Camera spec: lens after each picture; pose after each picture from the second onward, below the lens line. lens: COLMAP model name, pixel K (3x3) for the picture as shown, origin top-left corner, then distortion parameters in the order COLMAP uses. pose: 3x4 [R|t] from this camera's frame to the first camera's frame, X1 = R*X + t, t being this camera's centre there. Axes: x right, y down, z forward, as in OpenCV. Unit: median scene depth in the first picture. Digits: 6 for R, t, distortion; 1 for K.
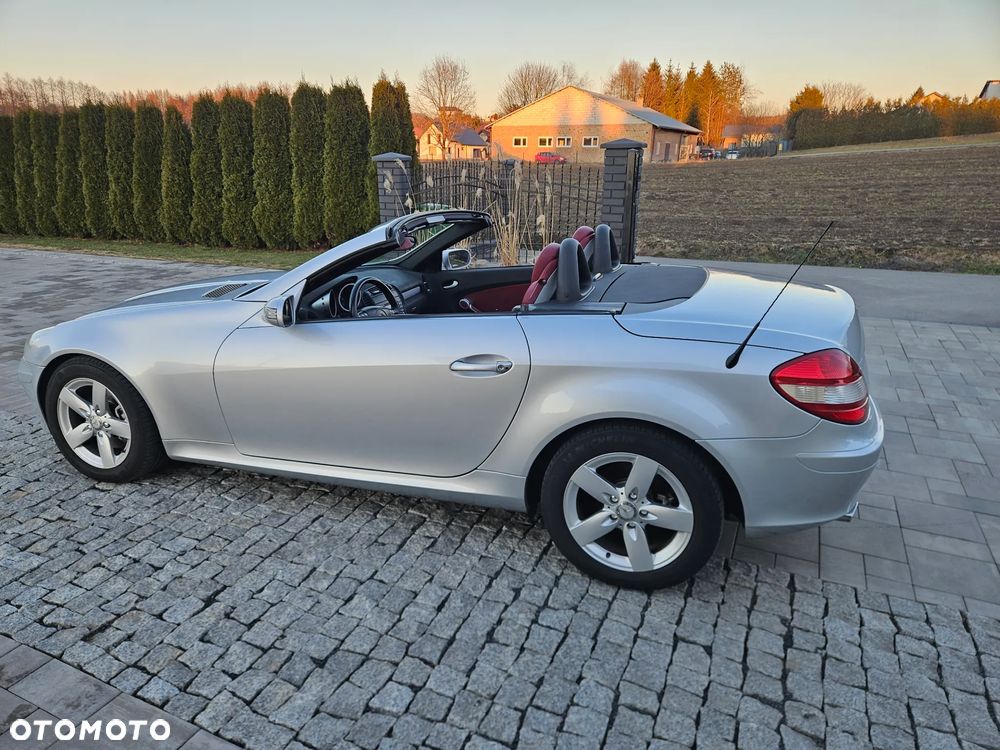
lens RADIAL K [[661.8, 0, 480.2], [0, 661.8, 370.8], [0, 0, 1]] dist [0.071594, -0.059760]
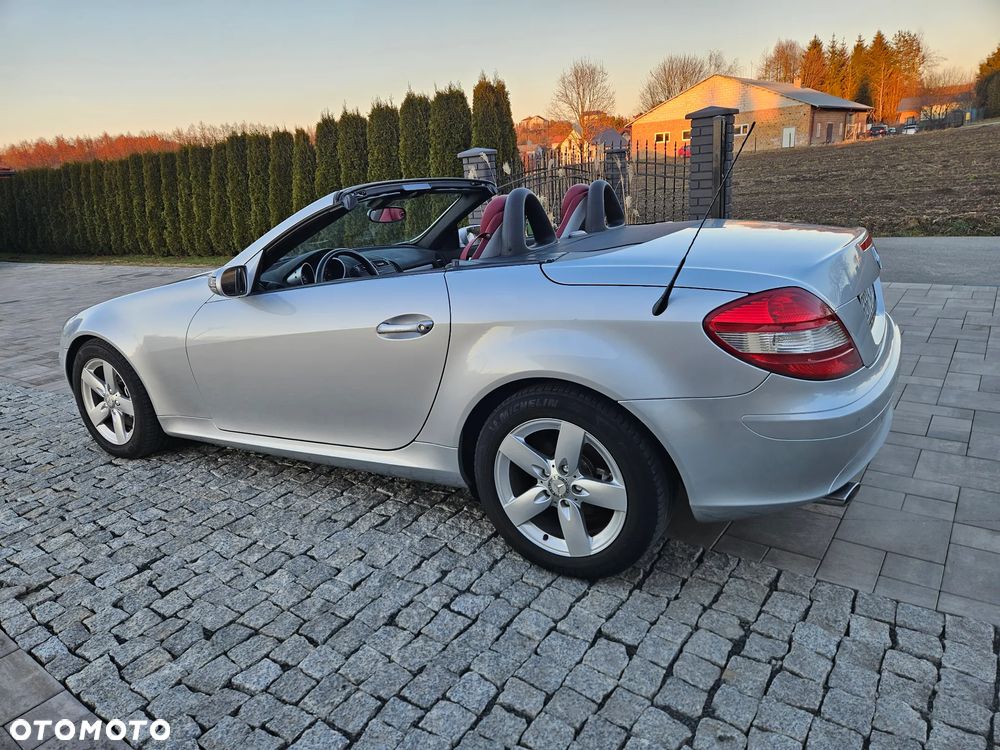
lens RADIAL K [[658.4, 0, 482.8], [0, 658.4, 365.1], [0, 0, 1]] dist [0.075936, -0.061116]
pose [[0.976586, -0.018460, -0.214336, 0.281785], [0.014837, 0.999719, -0.018499, 0.059078], [0.214617, 0.014886, 0.976585, 0.114370]]
